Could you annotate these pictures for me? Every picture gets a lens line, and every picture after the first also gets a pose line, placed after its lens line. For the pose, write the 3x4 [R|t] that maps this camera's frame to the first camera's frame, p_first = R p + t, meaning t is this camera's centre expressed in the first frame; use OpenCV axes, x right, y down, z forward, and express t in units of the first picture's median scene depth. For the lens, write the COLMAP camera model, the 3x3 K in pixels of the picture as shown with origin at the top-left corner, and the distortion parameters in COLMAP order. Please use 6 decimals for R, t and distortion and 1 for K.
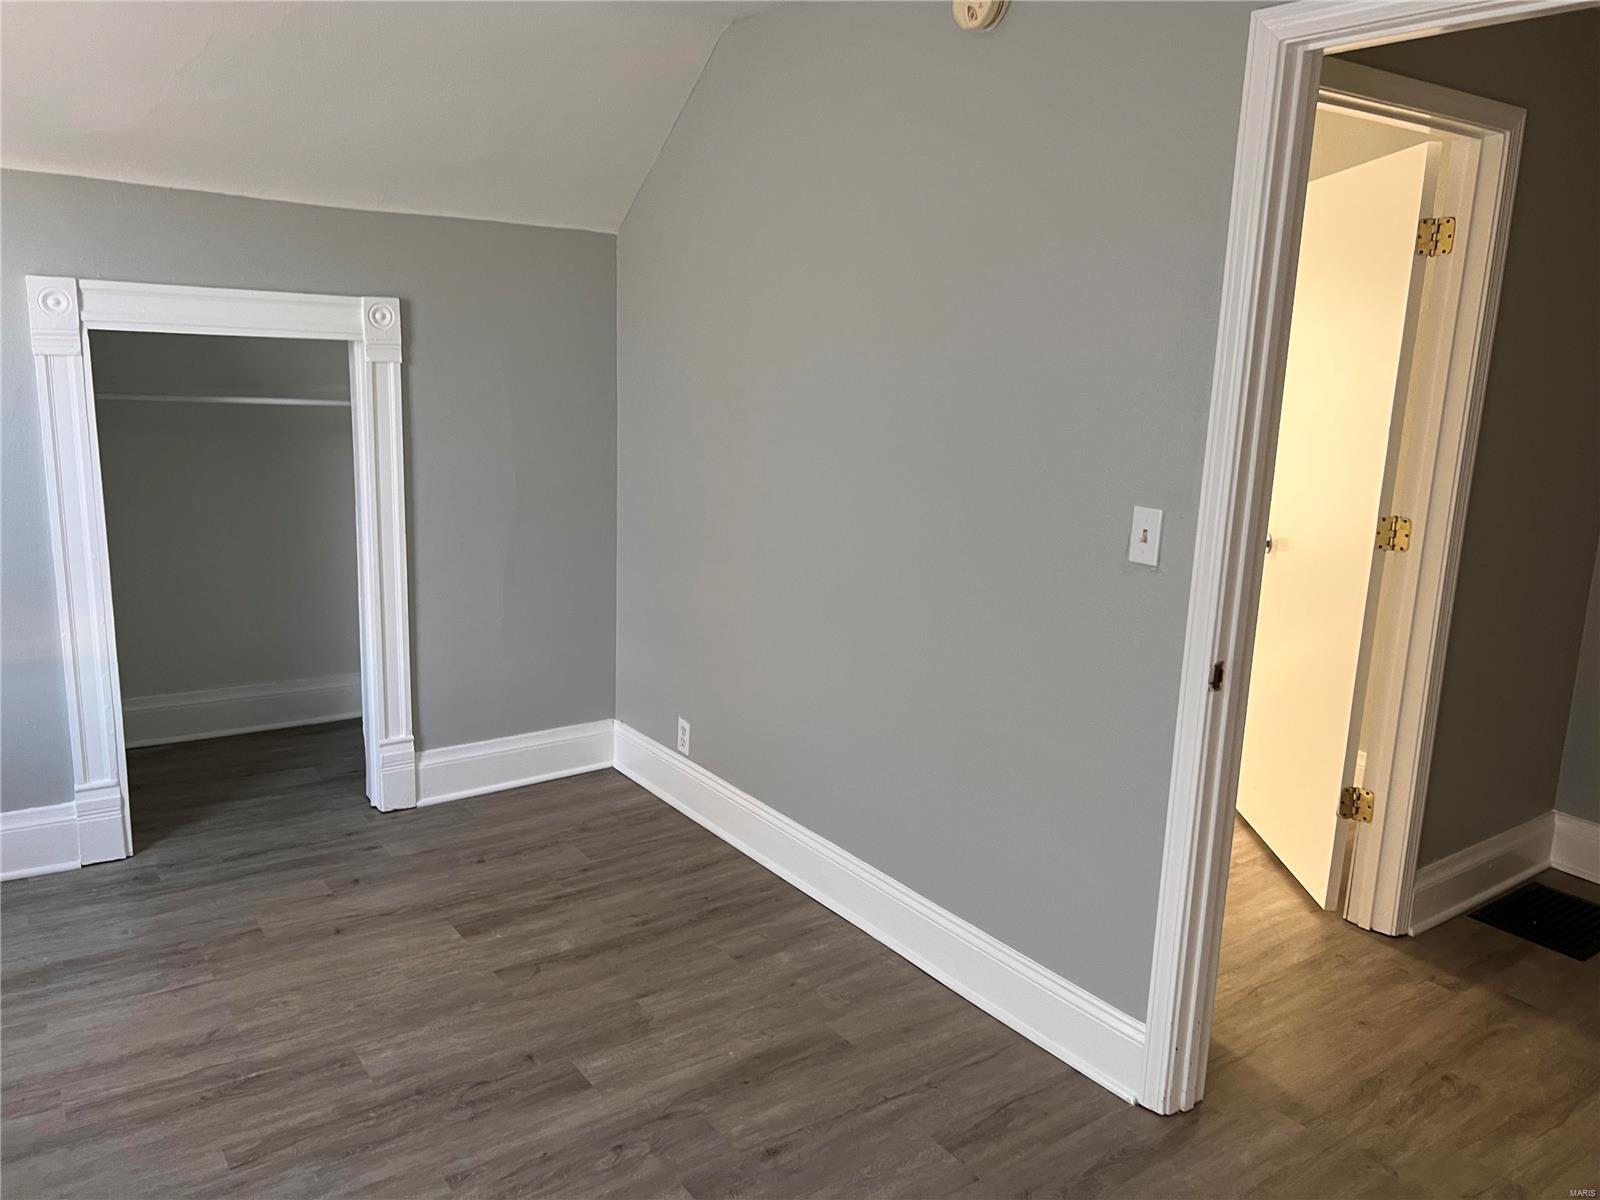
lens RADIAL K [[1211.4, 0, 794.1], [0, 1211.4, 592.3], [0, 0, 1]] dist [0.033994, -0.024858]
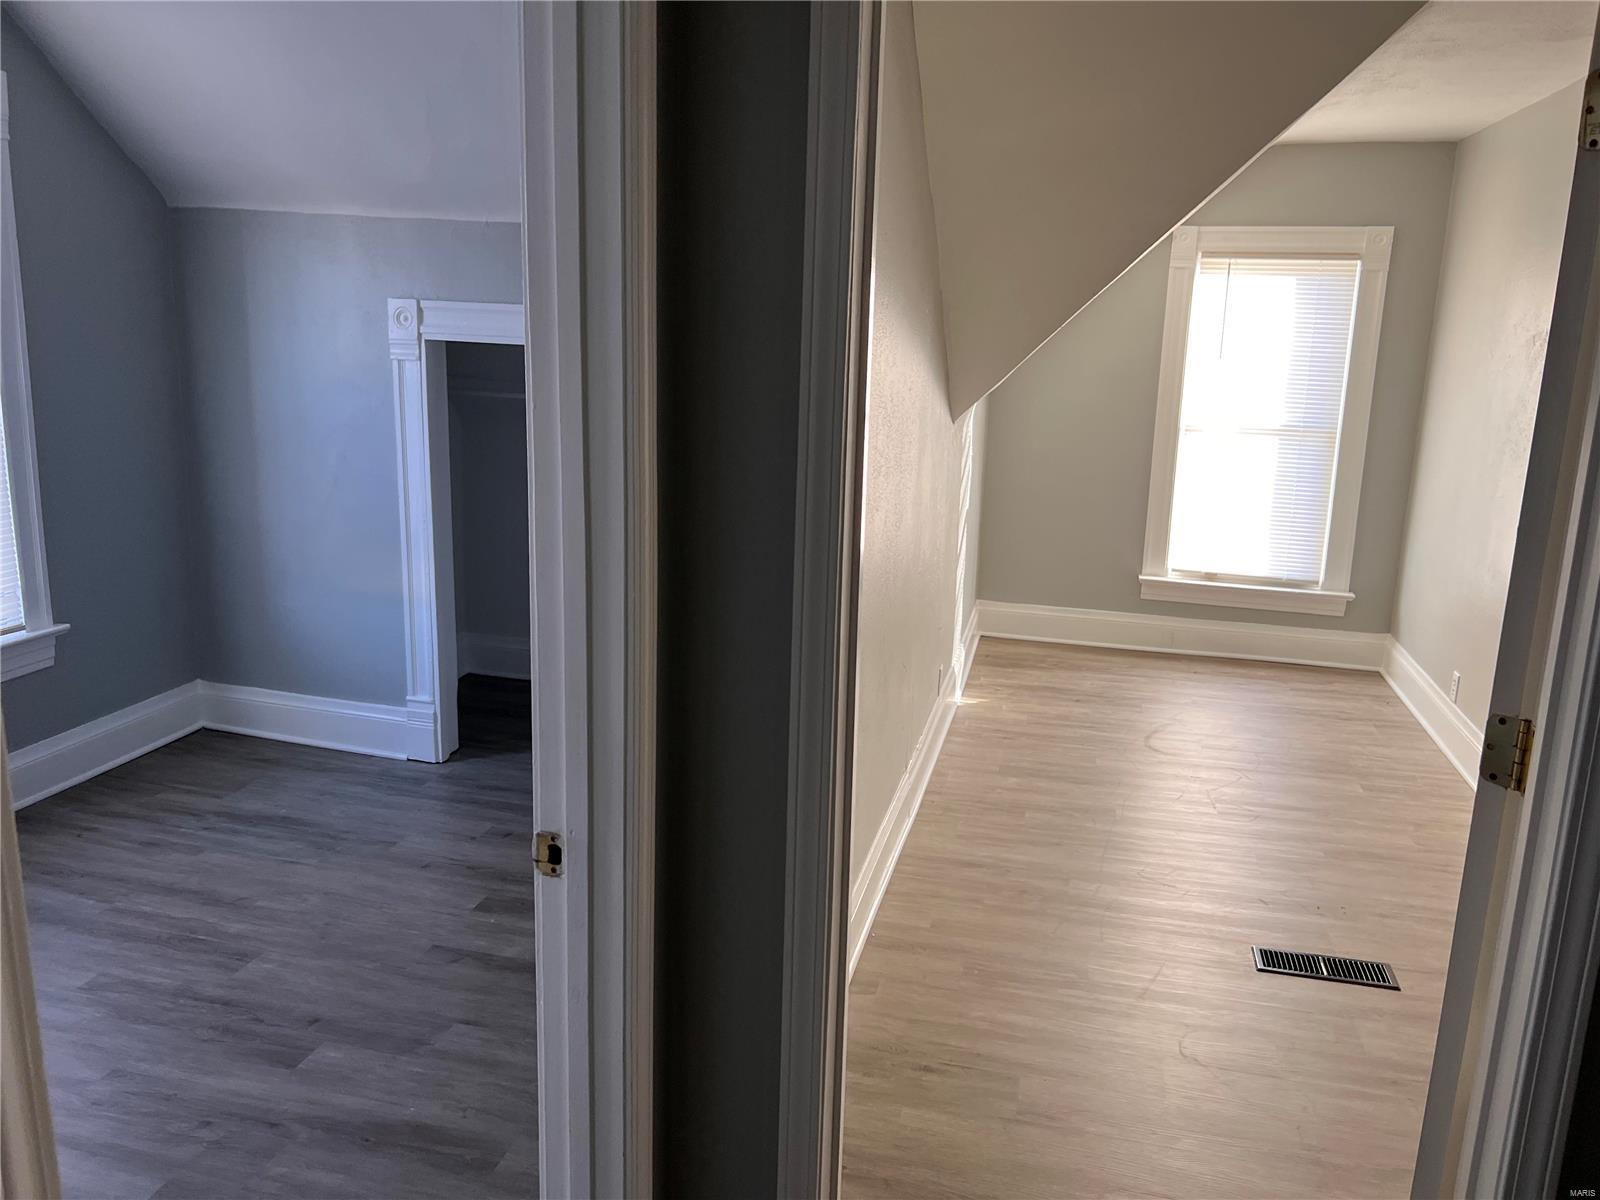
lens RADIAL K [[1211.4, 0, 756.4], [0, 1211.4, 586.5], [0, 0, 1]] dist [0.033994, -0.024858]
pose [[0.642418, 0.146372, -0.752246, 0.631840], [-0.159206, 0.985666, 0.055829, -0.090086], [0.749635, 0.083896, 0.656512, 0.461446]]
